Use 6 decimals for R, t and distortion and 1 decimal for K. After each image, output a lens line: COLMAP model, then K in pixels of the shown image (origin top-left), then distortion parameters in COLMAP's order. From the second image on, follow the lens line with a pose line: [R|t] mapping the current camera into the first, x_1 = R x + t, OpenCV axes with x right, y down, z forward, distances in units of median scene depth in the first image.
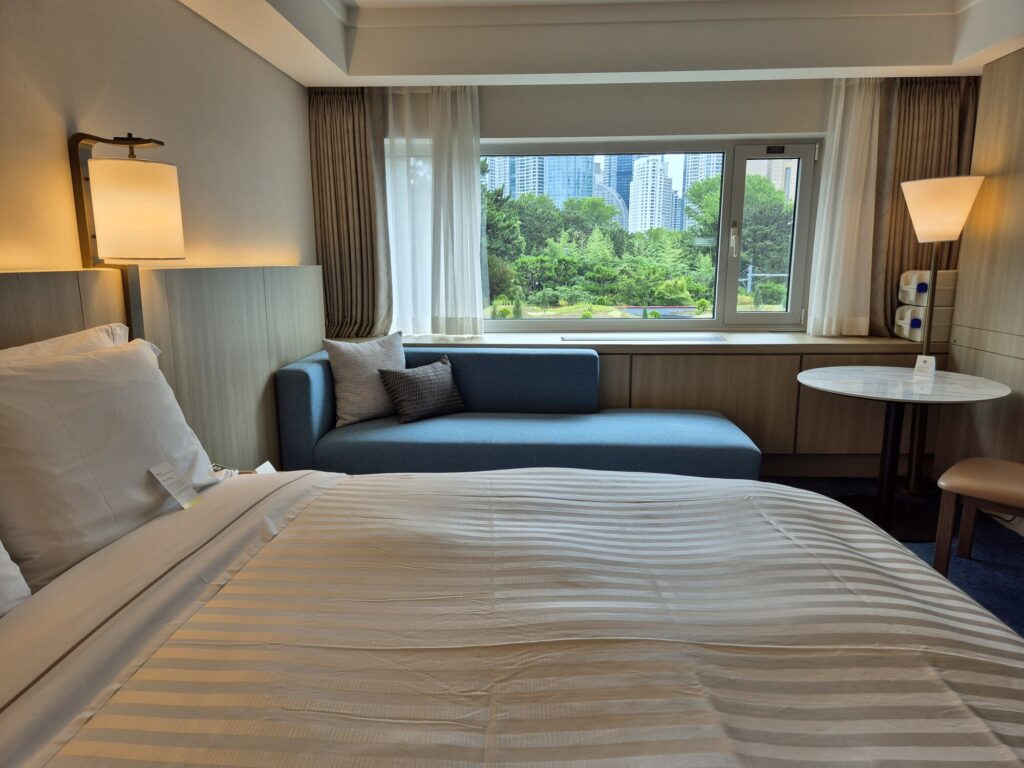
lens RADIAL K [[689.1, 0, 517.9], [0, 689.1, 394.7], [0, 0, 1]] dist [0.063692, -0.051135]
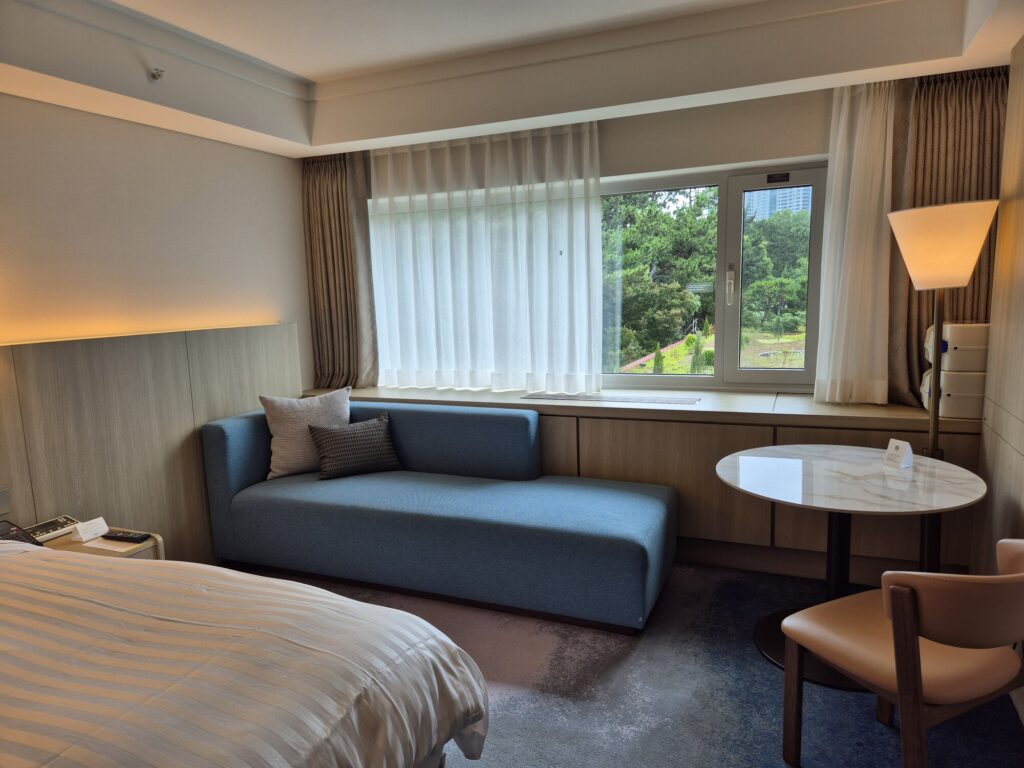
lens RADIAL K [[689.1, 0, 510.8], [0, 689.1, 398.9], [0, 0, 1]] dist [0.063692, -0.051135]
pose [[0.935281, 0.029164, -0.352702, 0.381215], [-0.039924, 0.998932, -0.023269, -0.054898], [0.351647, 0.035845, 0.935446, 0.116741]]
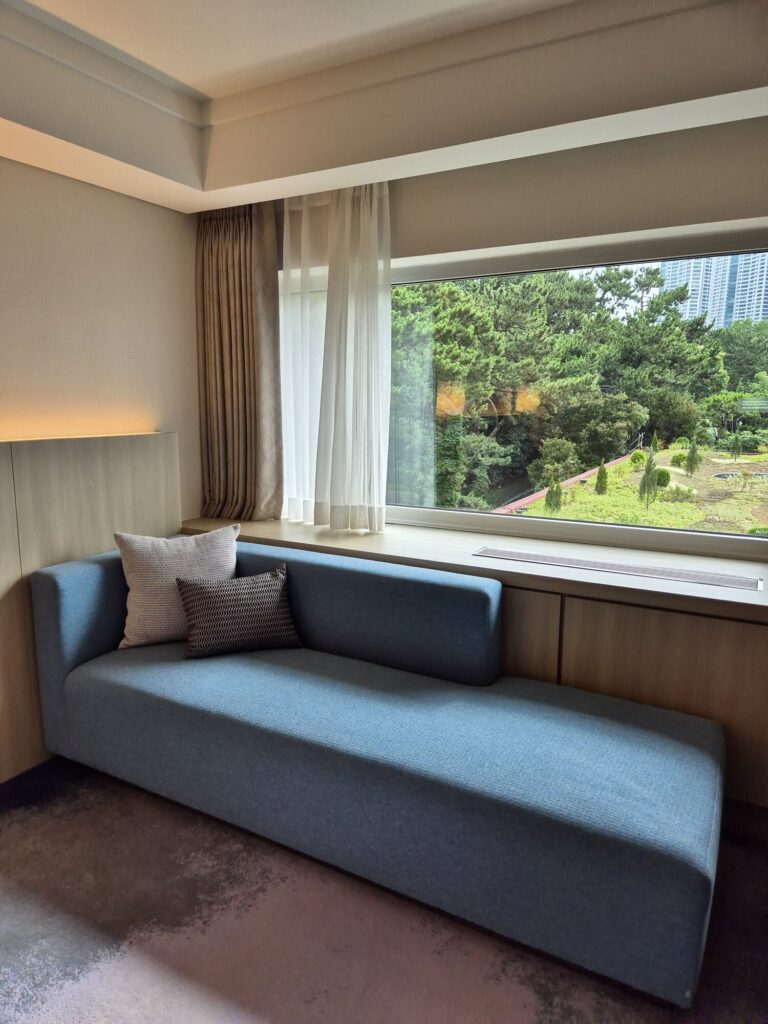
lens RADIAL K [[689.1, 0, 359.3], [0, 689.1, 520.5], [0, 0, 1]] dist [0.063692, -0.051135]
pose [[0.887694, 0.087985, -0.451949, 0.260810], [-0.094292, 0.995507, 0.008600, -0.105888], [0.450675, 0.034981, 0.892002, 0.360774]]
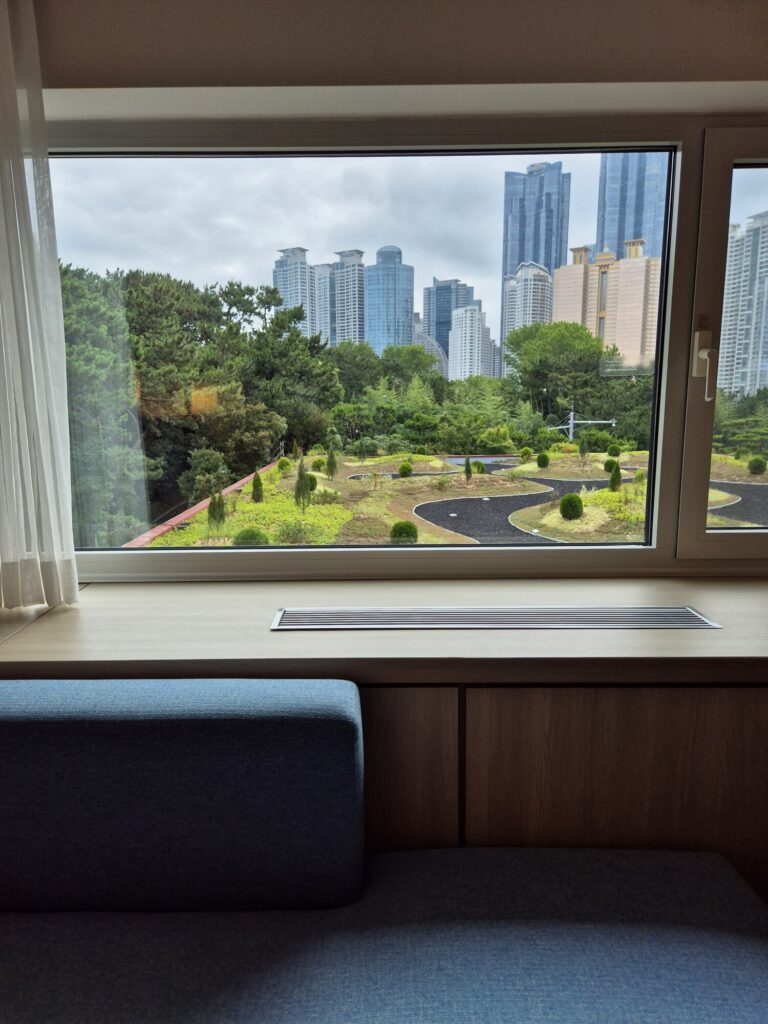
lens RADIAL K [[689.1, 0, 373.9], [0, 689.1, 517.7], [0, 0, 1]] dist [0.063692, -0.051135]
pose [[0.998802, -0.012331, 0.047356, 0.100328], [0.013953, 0.999321, -0.034093, -0.123985], [-0.046904, 0.034713, 0.998296, 0.626596]]
